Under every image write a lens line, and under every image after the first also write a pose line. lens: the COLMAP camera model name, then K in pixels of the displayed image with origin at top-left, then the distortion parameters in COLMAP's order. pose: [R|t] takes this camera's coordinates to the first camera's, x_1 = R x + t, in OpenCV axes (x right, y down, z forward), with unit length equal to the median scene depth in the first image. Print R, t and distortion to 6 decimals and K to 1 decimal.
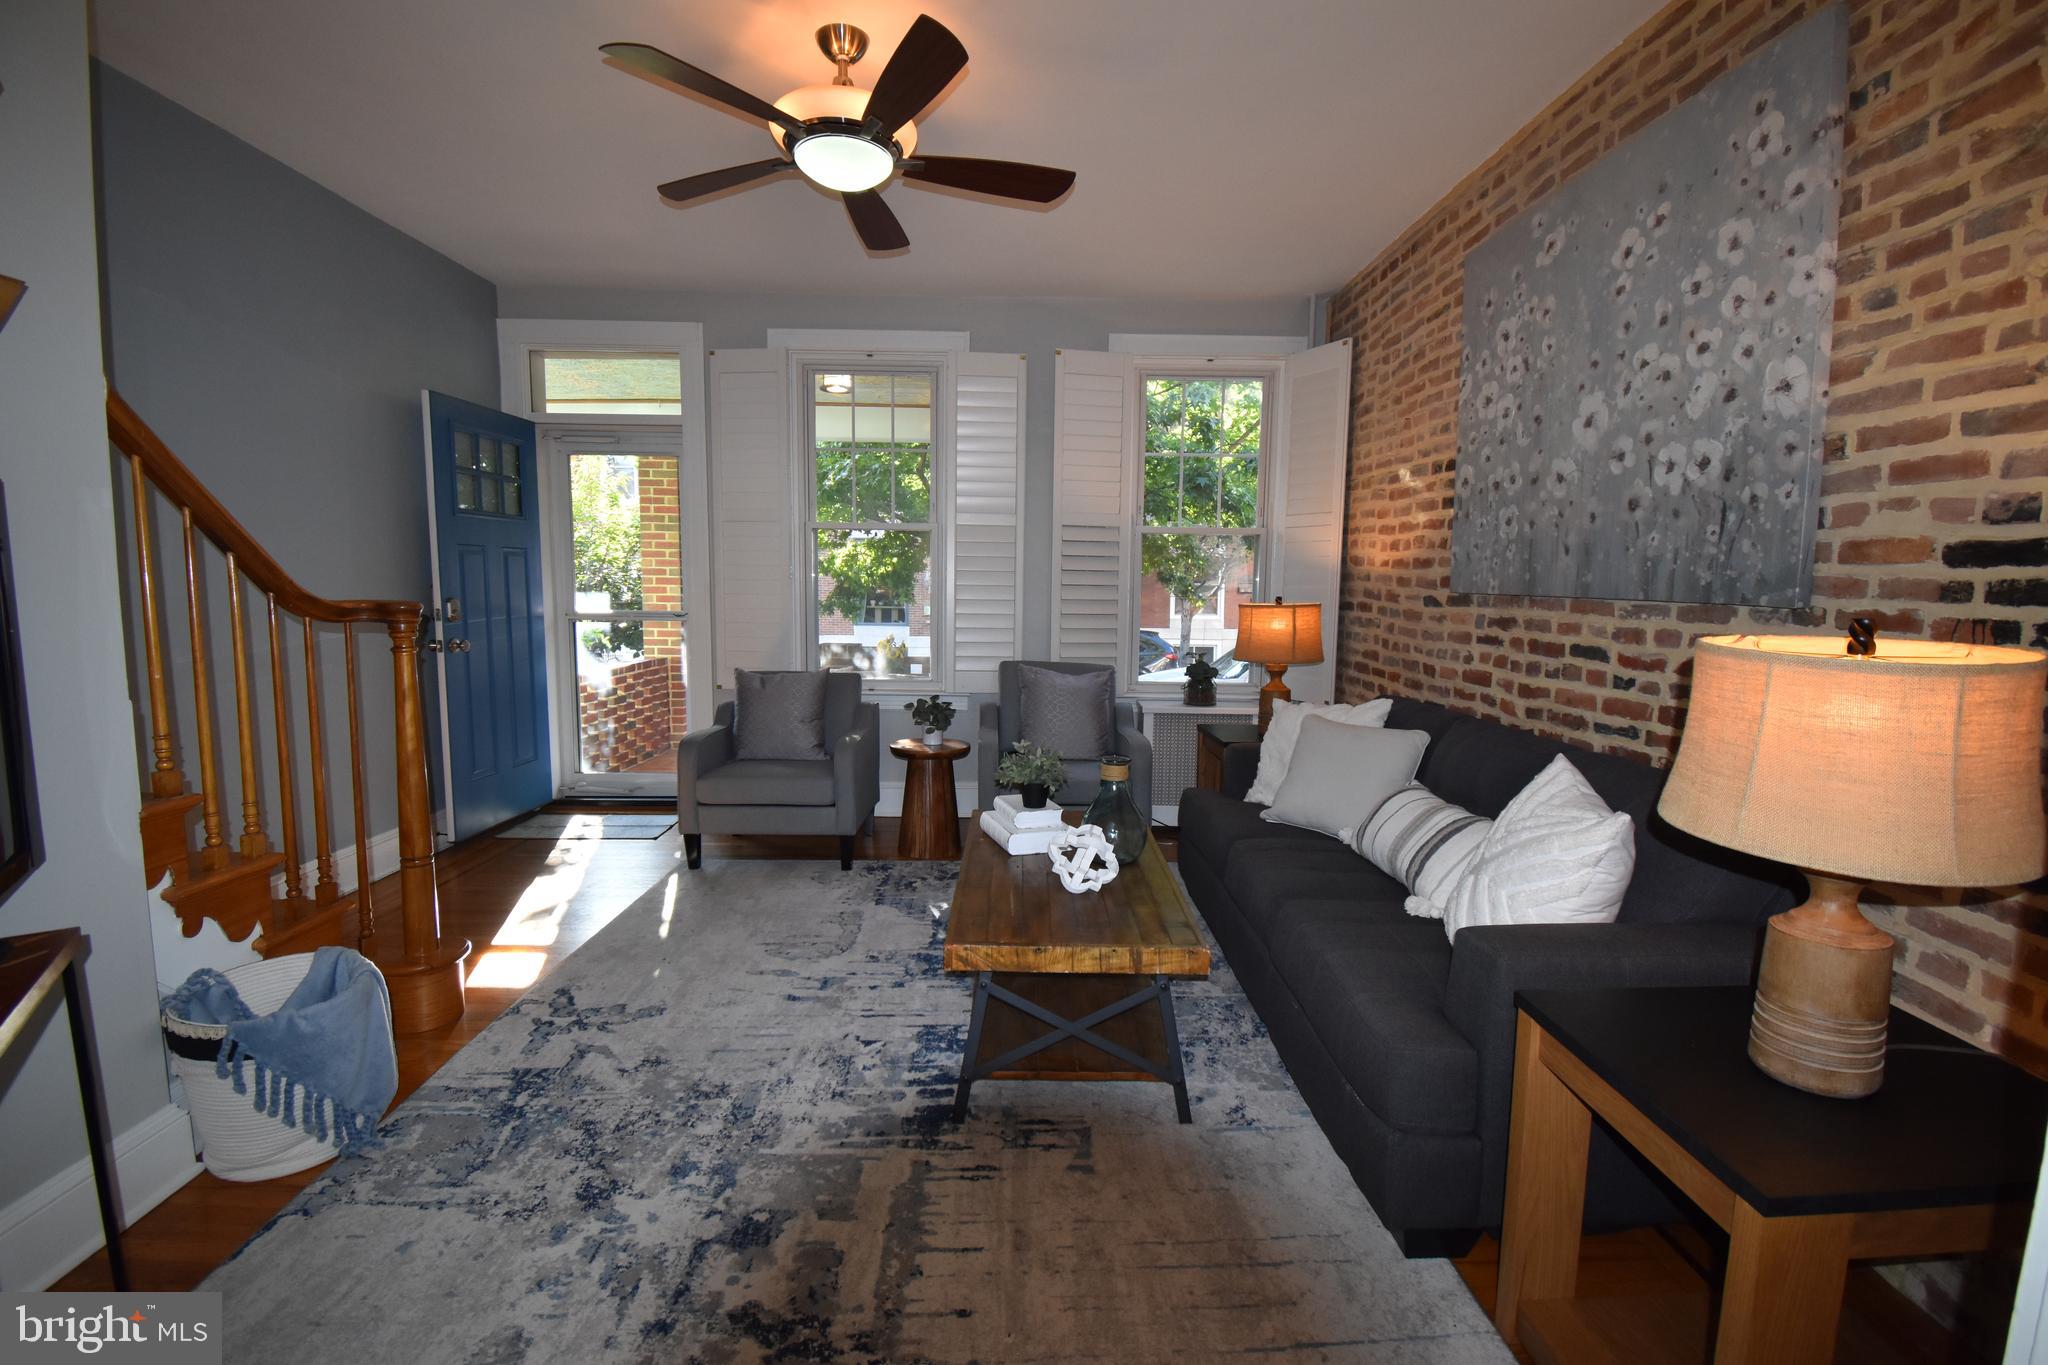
lens RADIAL K [[925.7, 0, 1027.3], [0, 925.7, 691.6], [0, 0, 1]] dist [-0.010770, -0.000629]
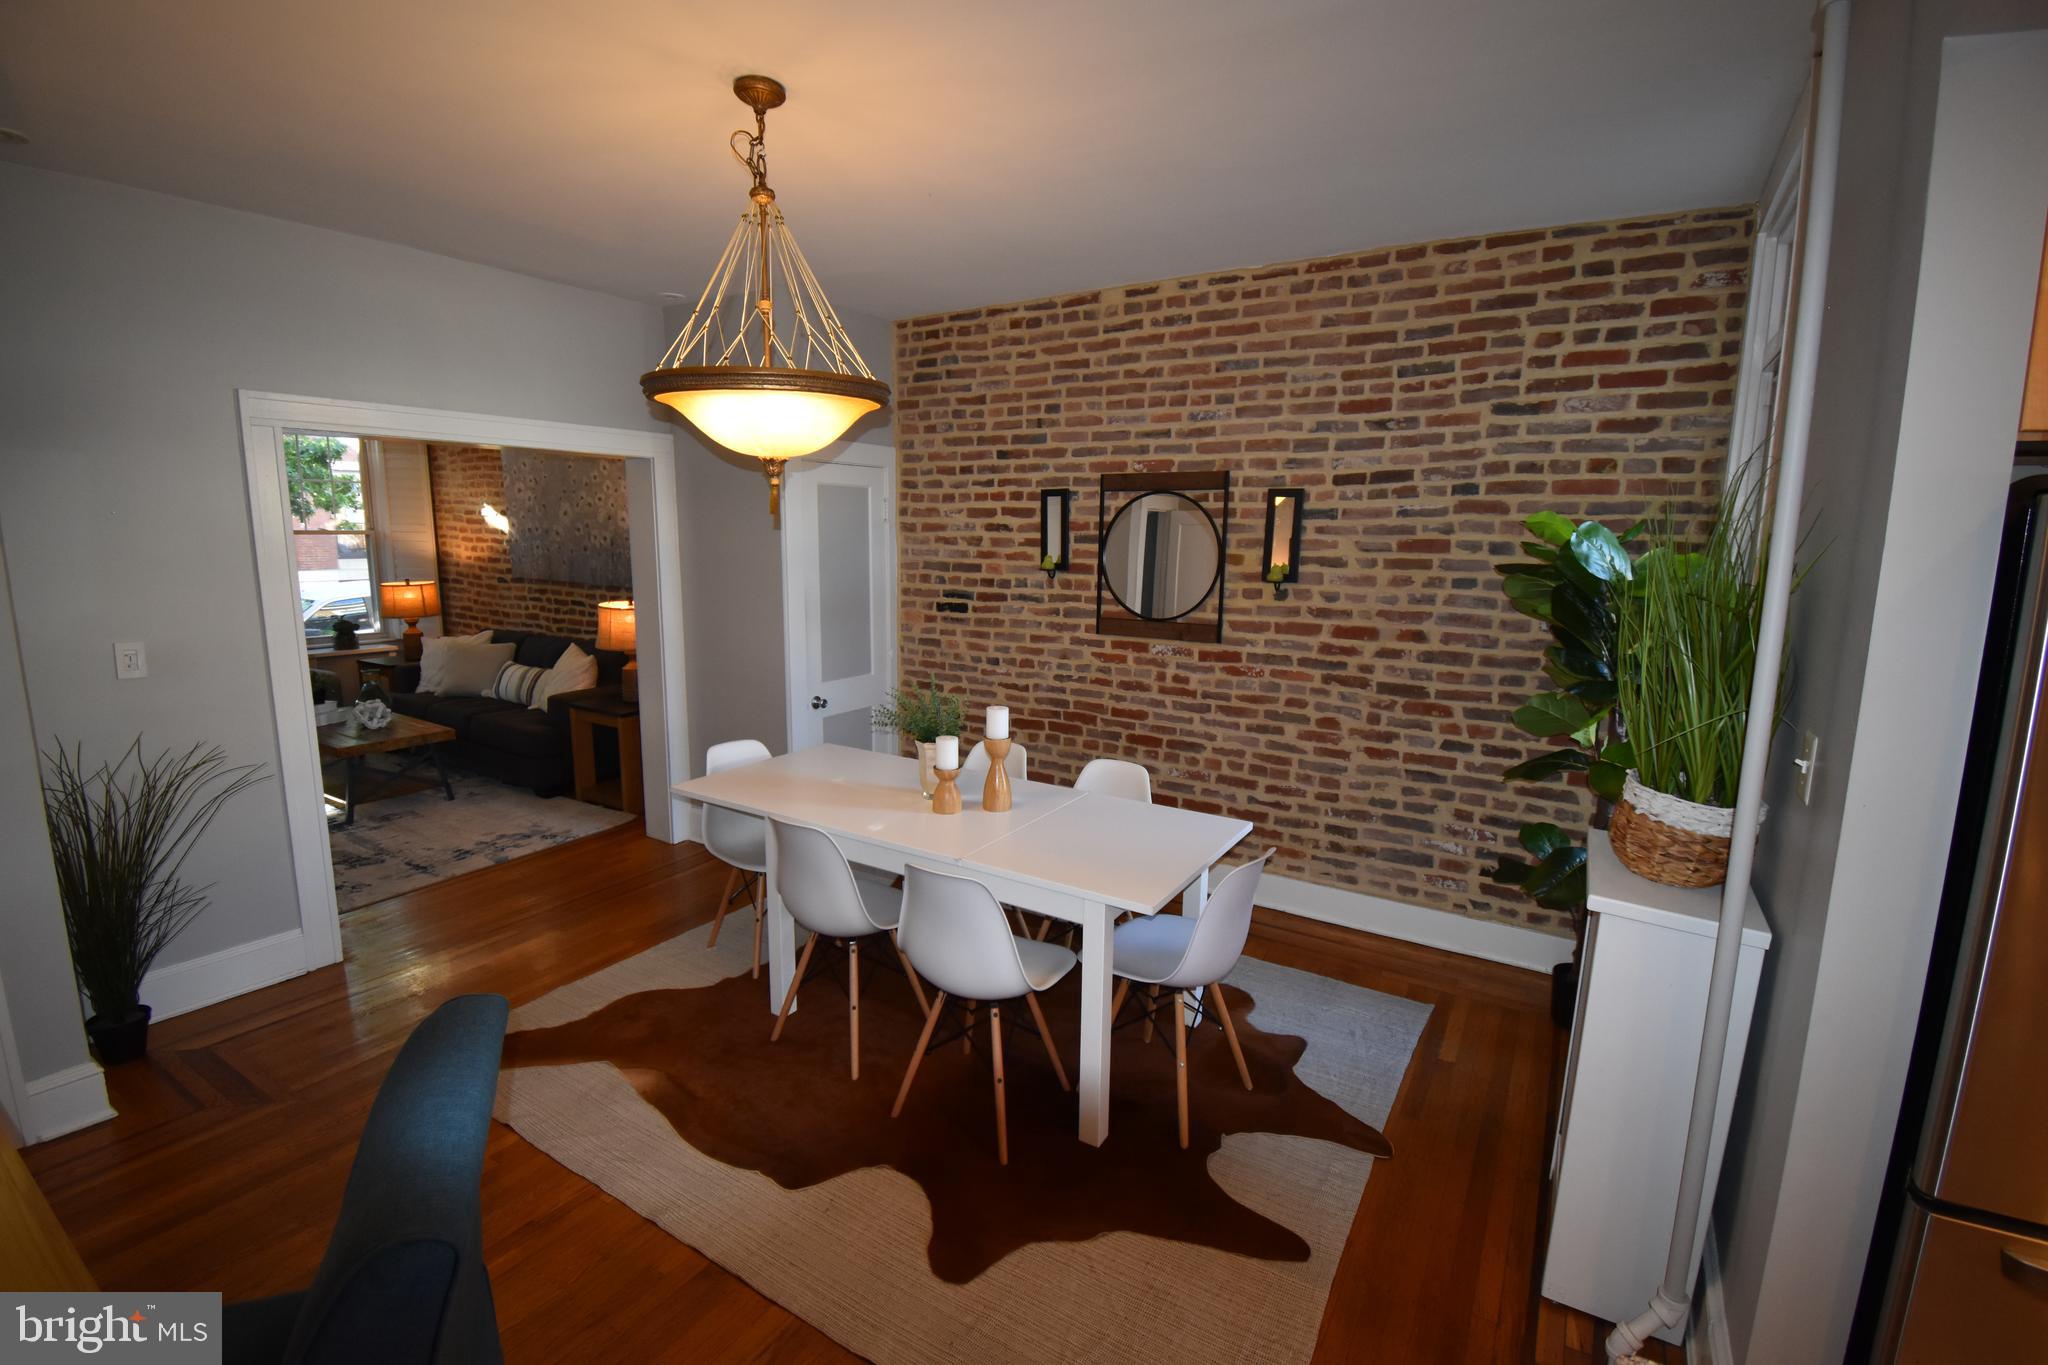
lens RADIAL K [[925.7, 0, 1027.9], [0, 925.7, 675.4], [0, 0, 1]] dist [-0.010770, -0.000629]
pose [[0.556537, -0.136008, 0.819615, -0.674600], [0.088794, 0.990597, 0.104088, -0.000447], [-0.826064, 0.014848, 0.563380, -1.206458]]
